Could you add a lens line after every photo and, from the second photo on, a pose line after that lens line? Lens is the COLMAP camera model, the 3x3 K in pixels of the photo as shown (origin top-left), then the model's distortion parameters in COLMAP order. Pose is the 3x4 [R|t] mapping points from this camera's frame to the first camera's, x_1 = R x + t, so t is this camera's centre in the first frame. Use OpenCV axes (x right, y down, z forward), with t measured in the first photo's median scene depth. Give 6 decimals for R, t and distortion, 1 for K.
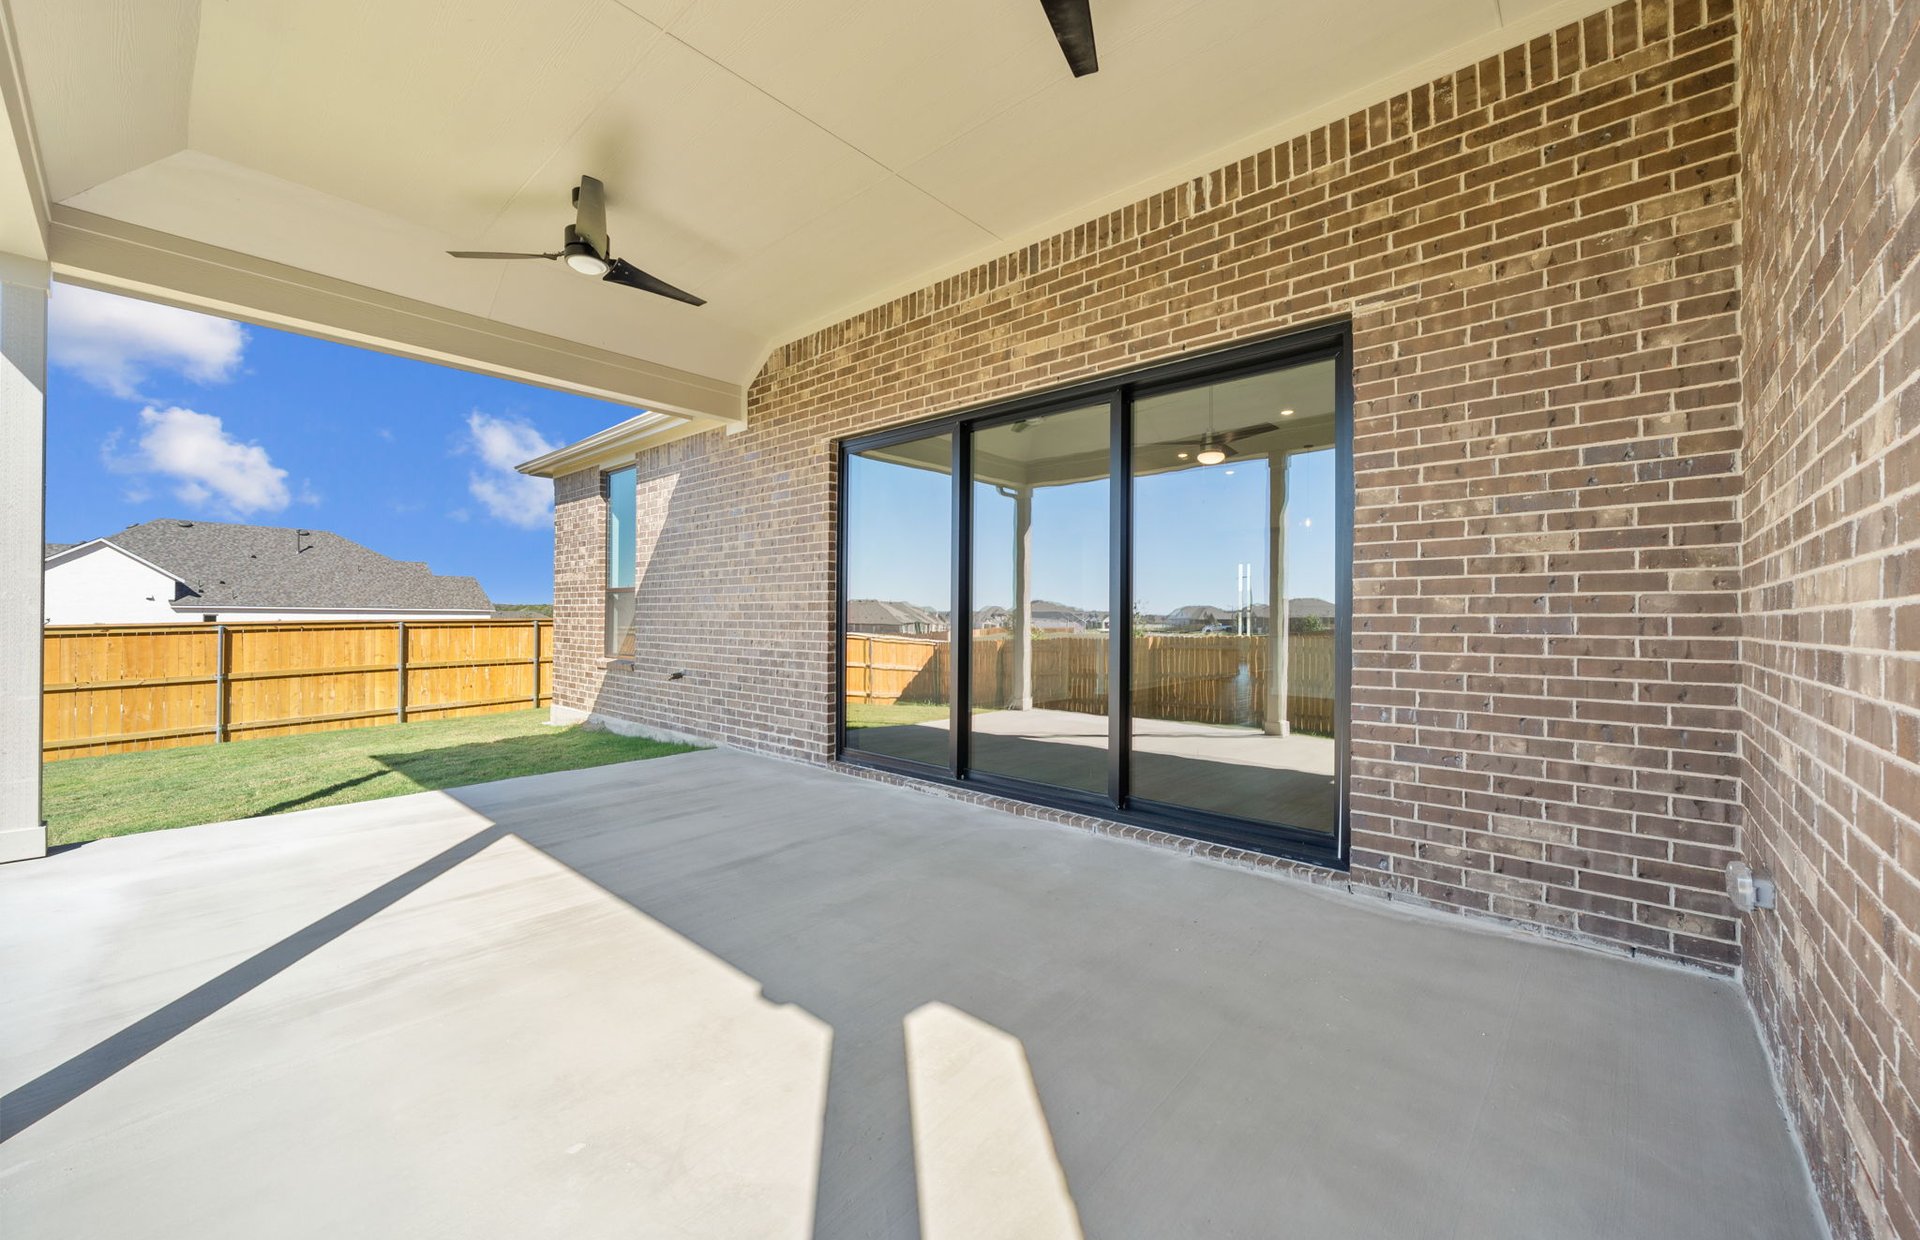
lens RADIAL K [[738.2, 0, 963.2], [0, 738.2, 613.7], [0, 0, 1]] dist [-0.000842, -0.000262]
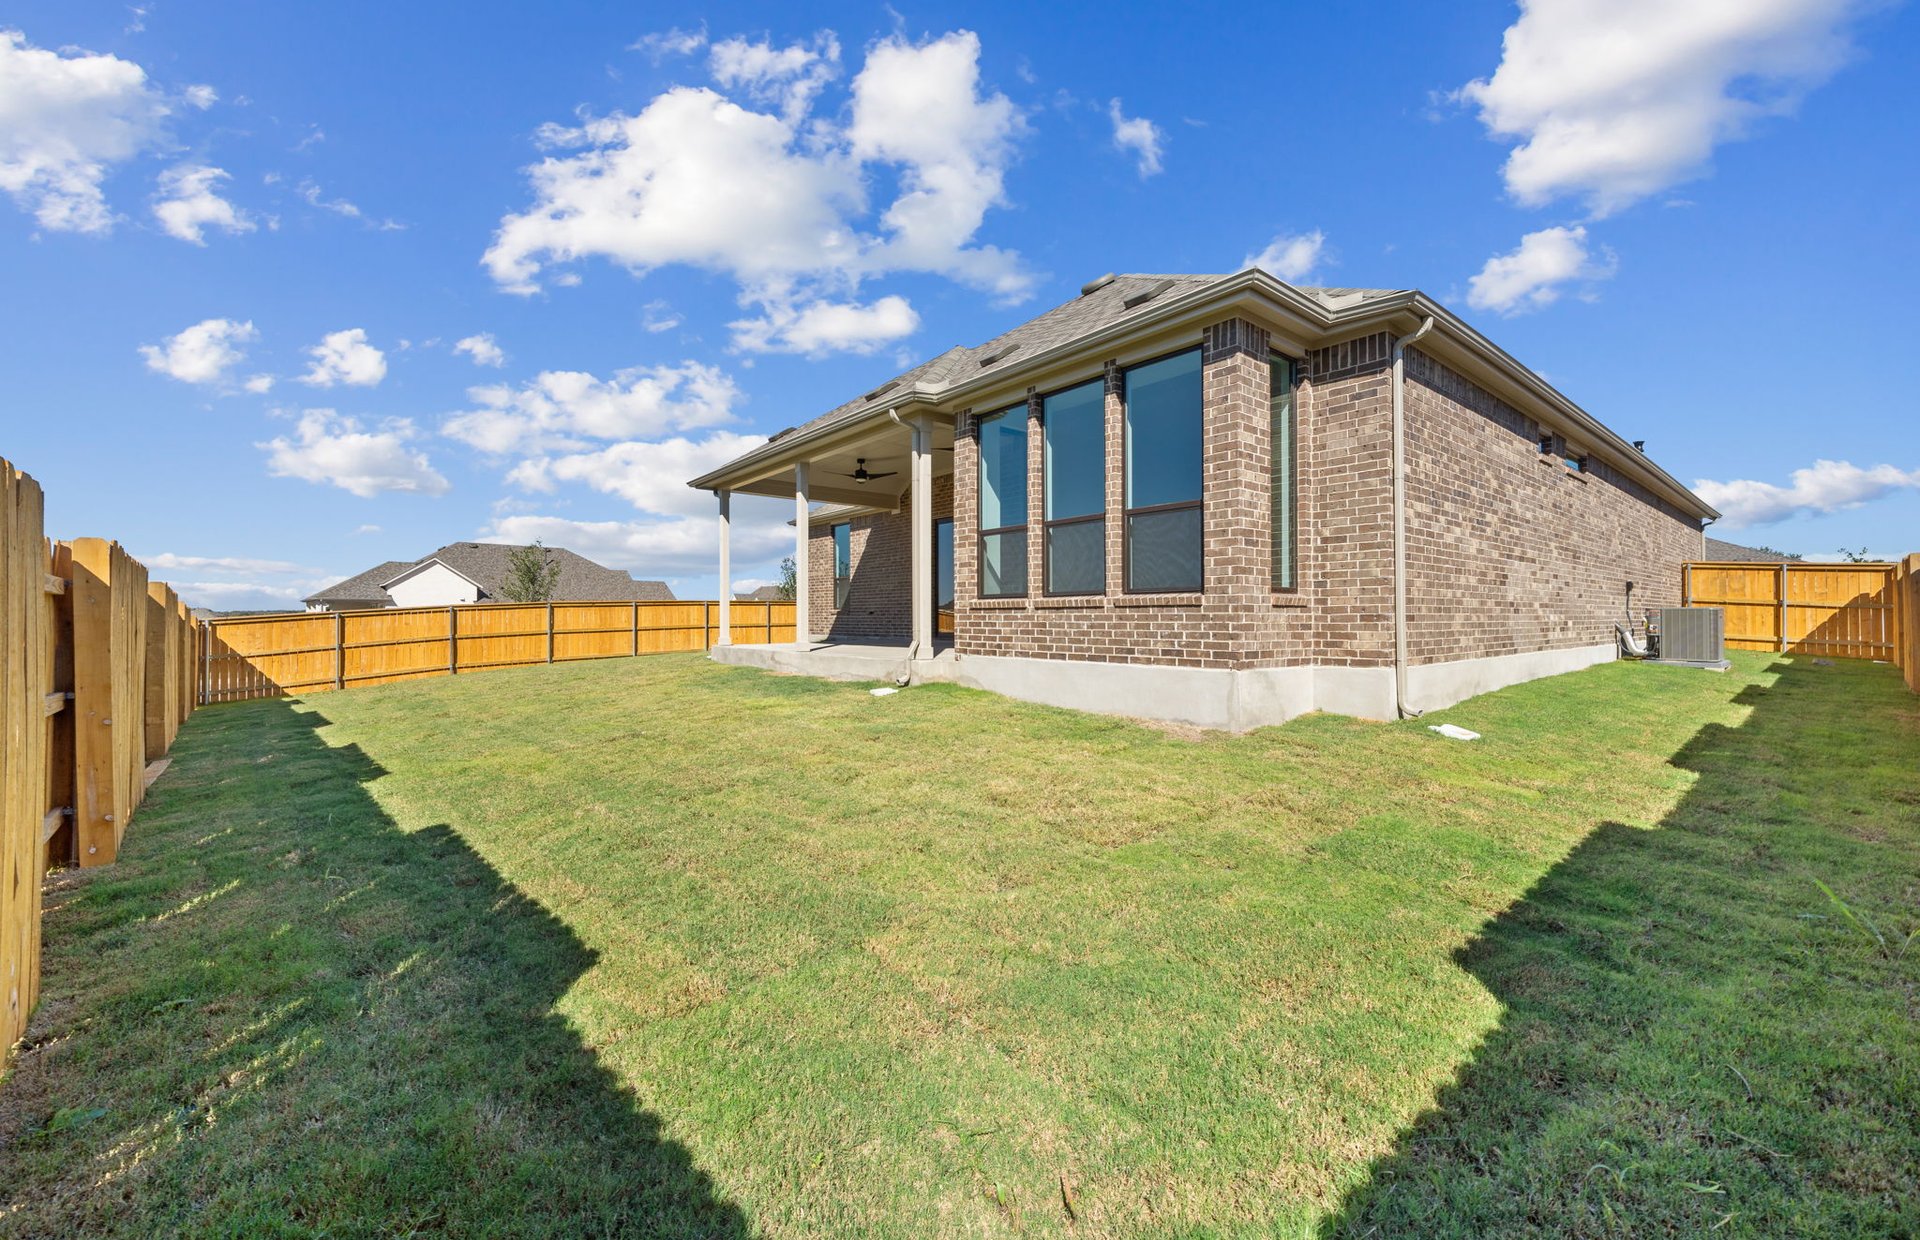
lens RADIAL K [[738.2, 0, 963.2], [0, 738.2, 613.7], [0, 0, 1]] dist [-0.000842, -0.000262]
pose [[0.989388, -0.011987, -0.144800, 0.383199], [0.011988, 0.999928, -0.000868, 0.138744], [0.144800, -0.000877, 0.989460, -1.989868]]
